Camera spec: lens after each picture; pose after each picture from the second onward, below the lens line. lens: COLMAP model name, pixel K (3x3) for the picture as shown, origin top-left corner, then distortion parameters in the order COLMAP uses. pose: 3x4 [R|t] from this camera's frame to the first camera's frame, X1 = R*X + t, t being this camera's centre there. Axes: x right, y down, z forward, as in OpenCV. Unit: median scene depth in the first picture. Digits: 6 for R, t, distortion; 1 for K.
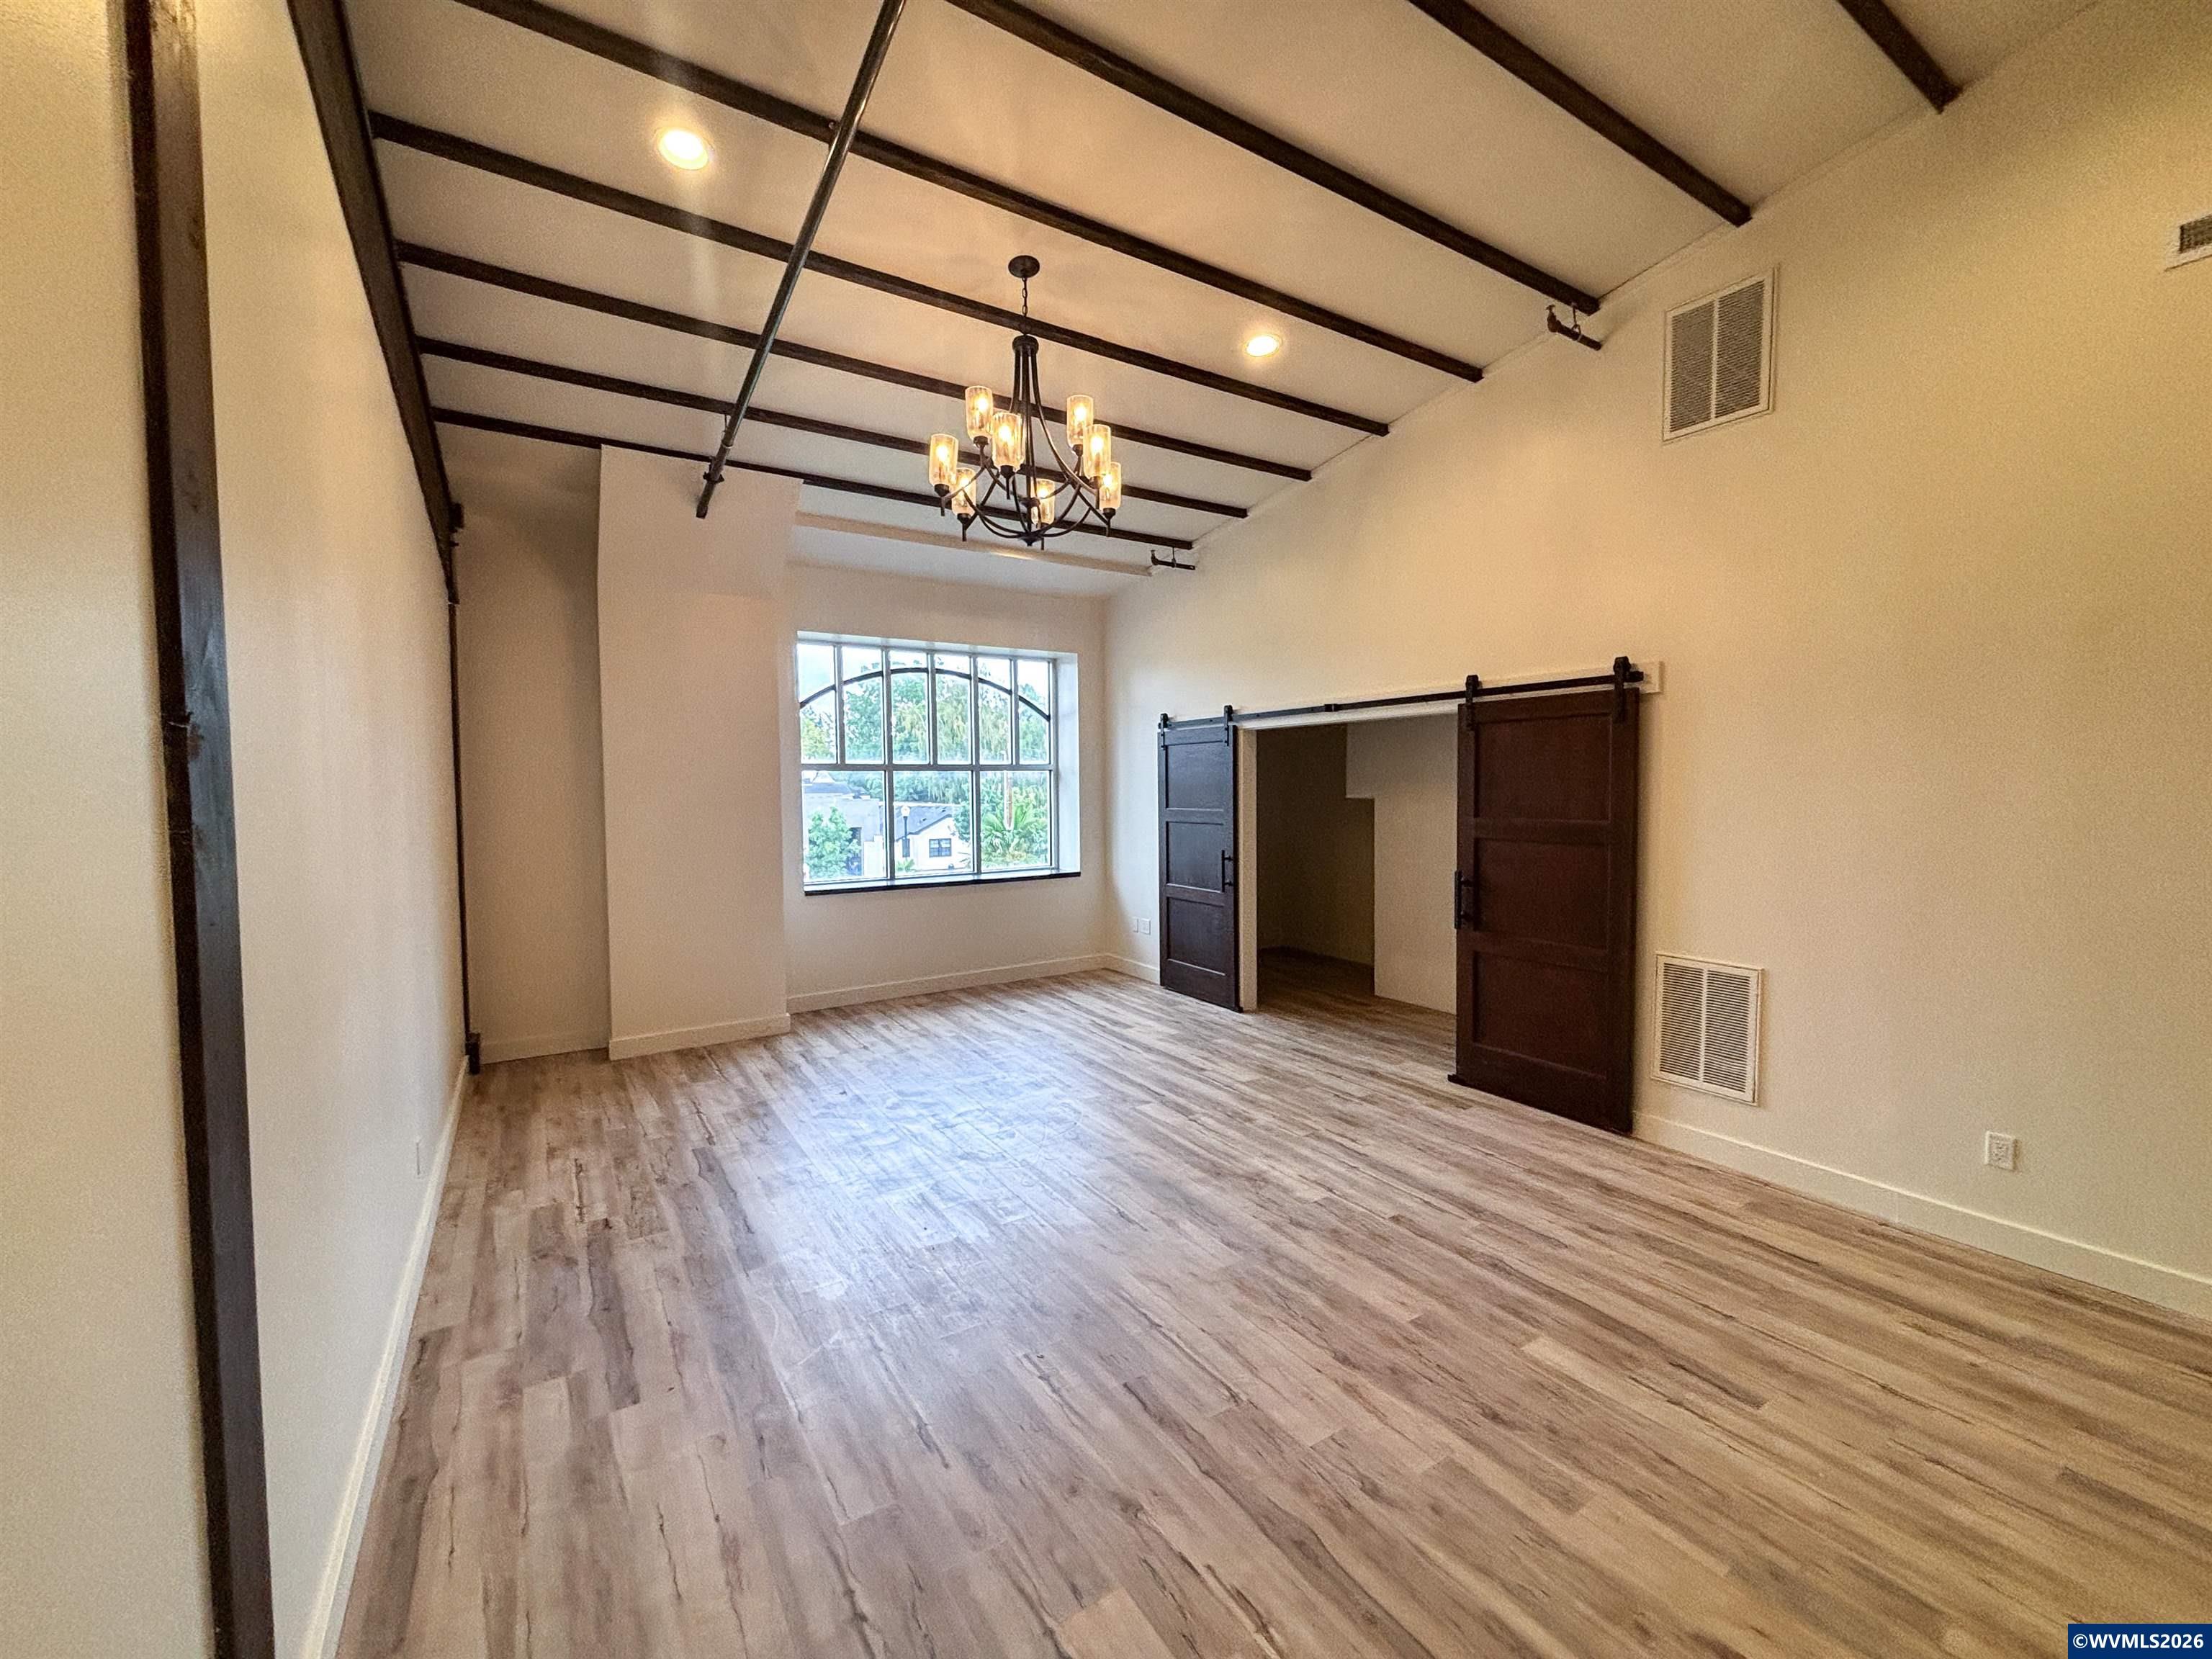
lens RADIAL K [[890.7, 0, 1116.3], [0, 890.7, 818.9], [0, 0, 1]] dist [-0.000069, 0.000715]
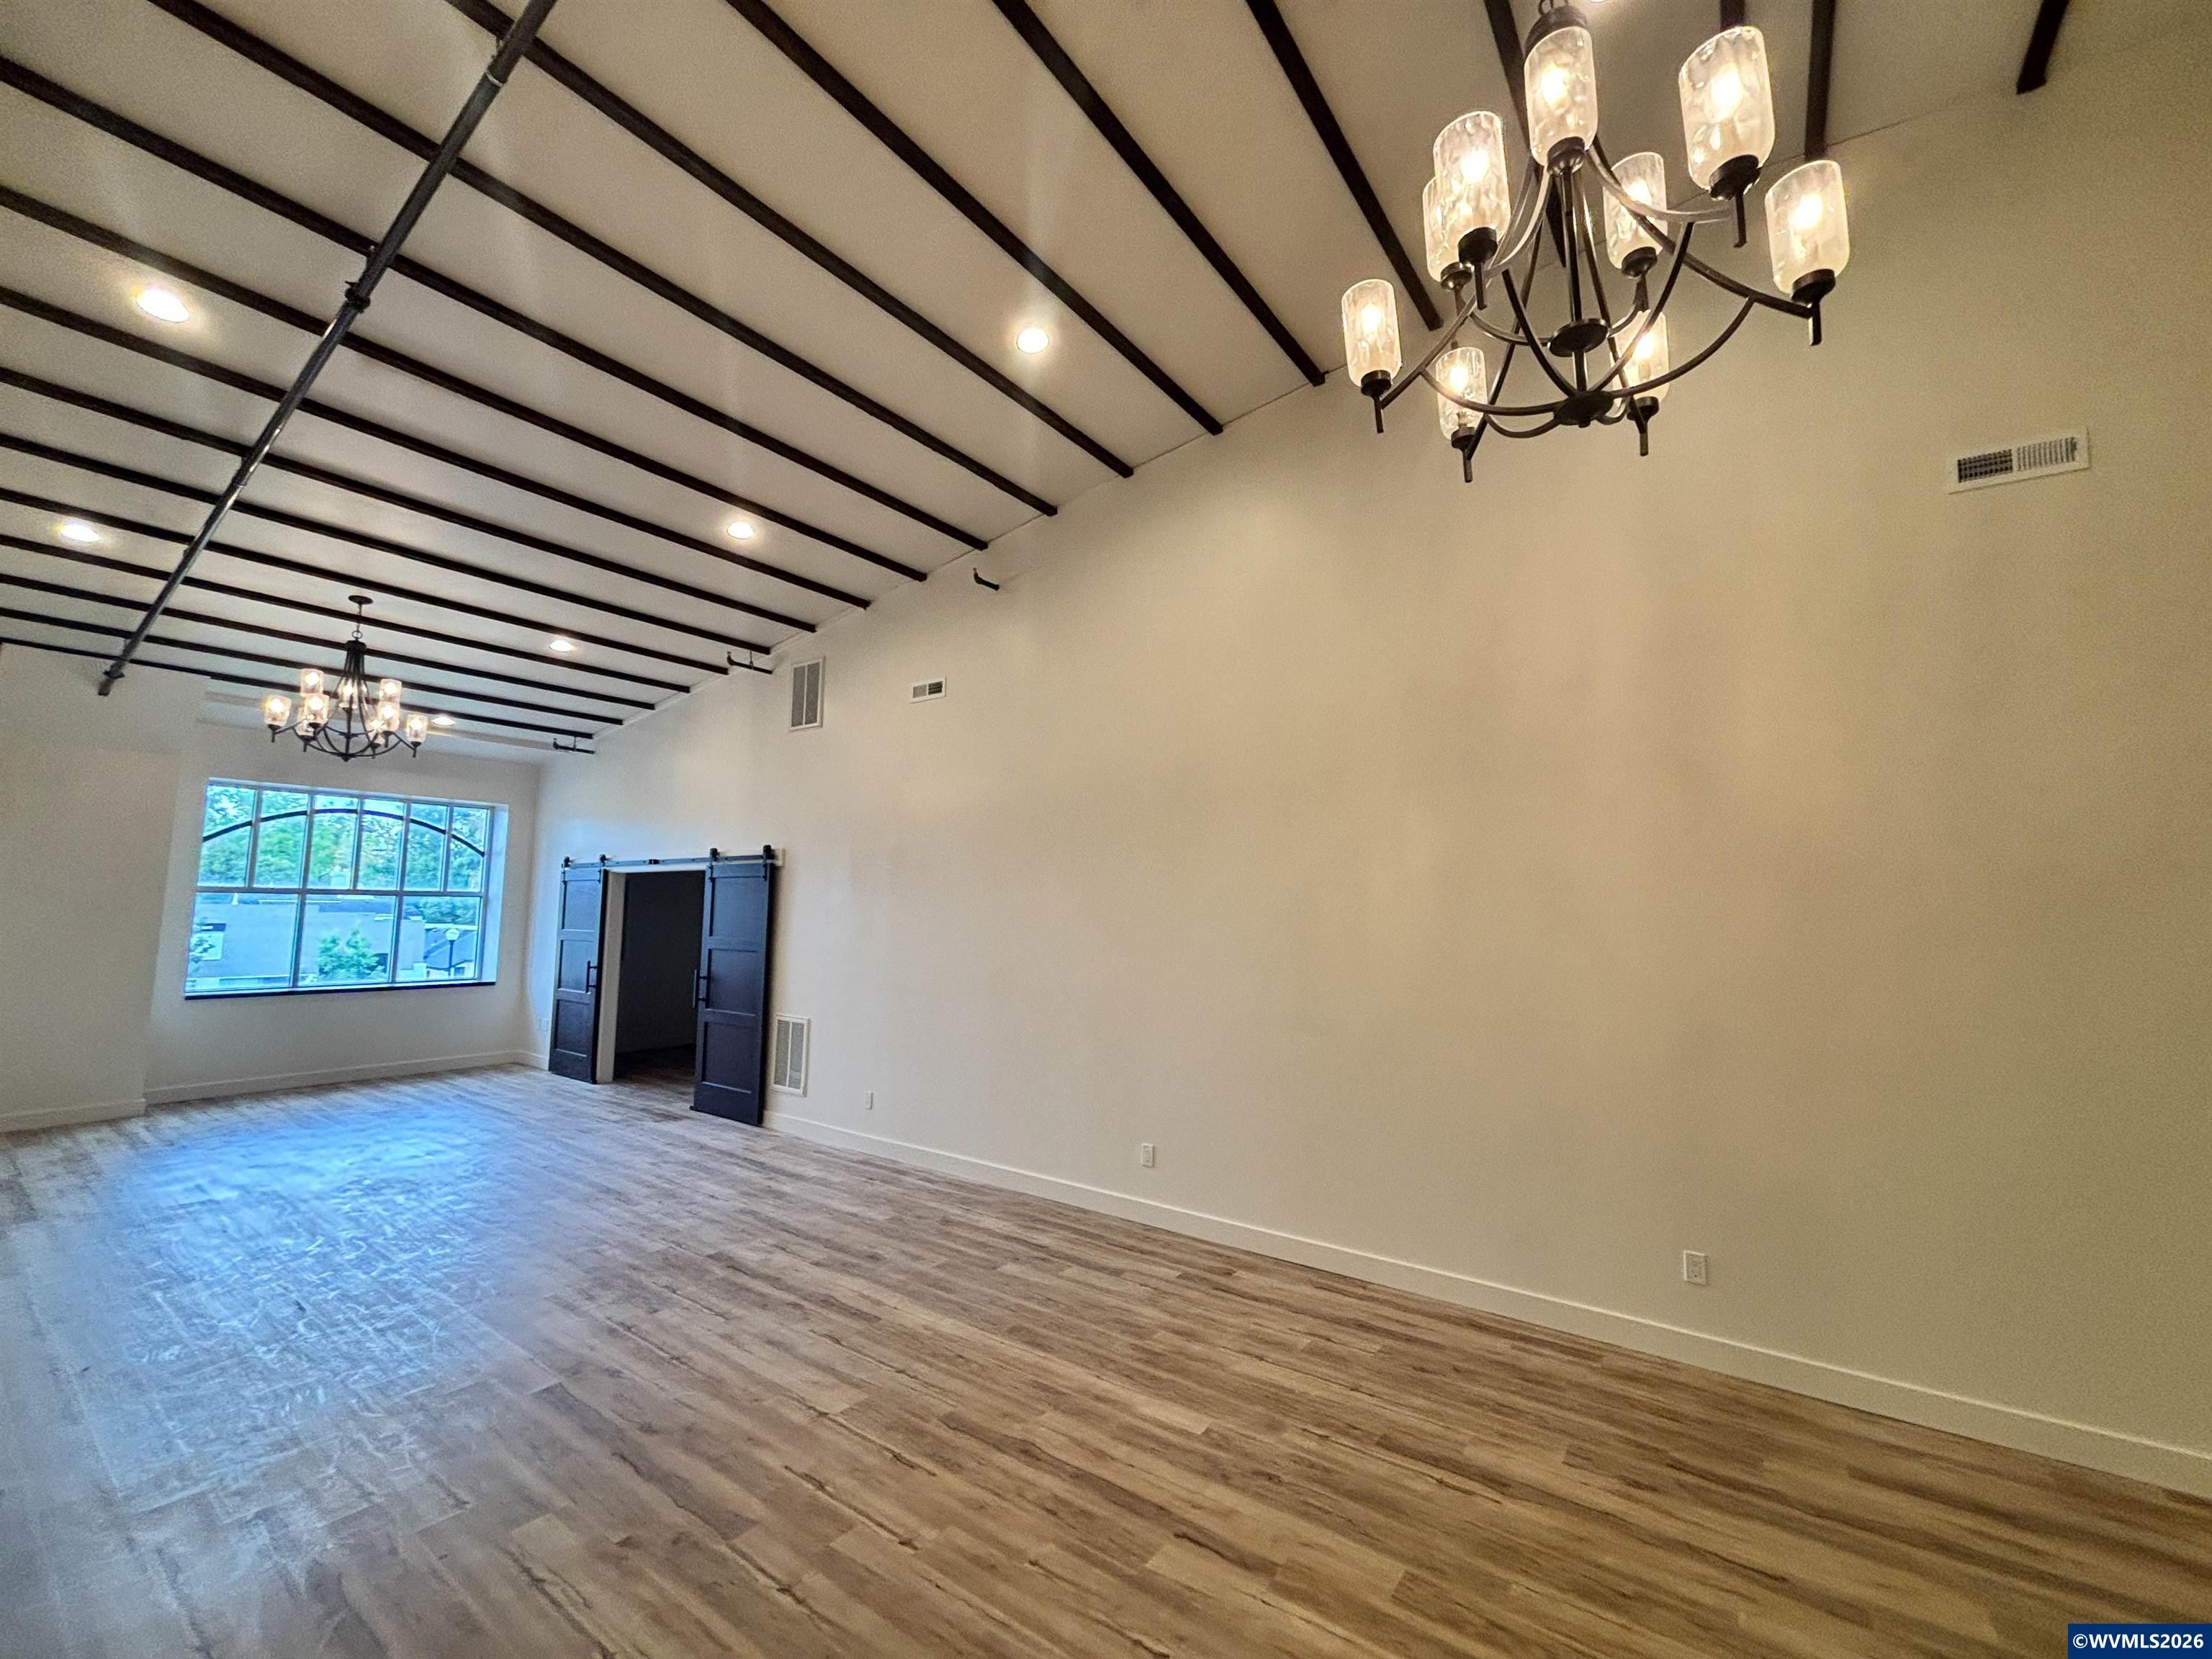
lens RADIAL K [[890.7, 0, 1099.2], [0, 890.7, 823.4], [0, 0, 1]] dist [-0.000069, 0.000715]
pose [[0.932417, 0.057157, 0.356836, 0.353521], [-0.007142, 0.990135, -0.139934, 0.012419], [-0.361314, 0.127929, 0.923627, -0.568718]]
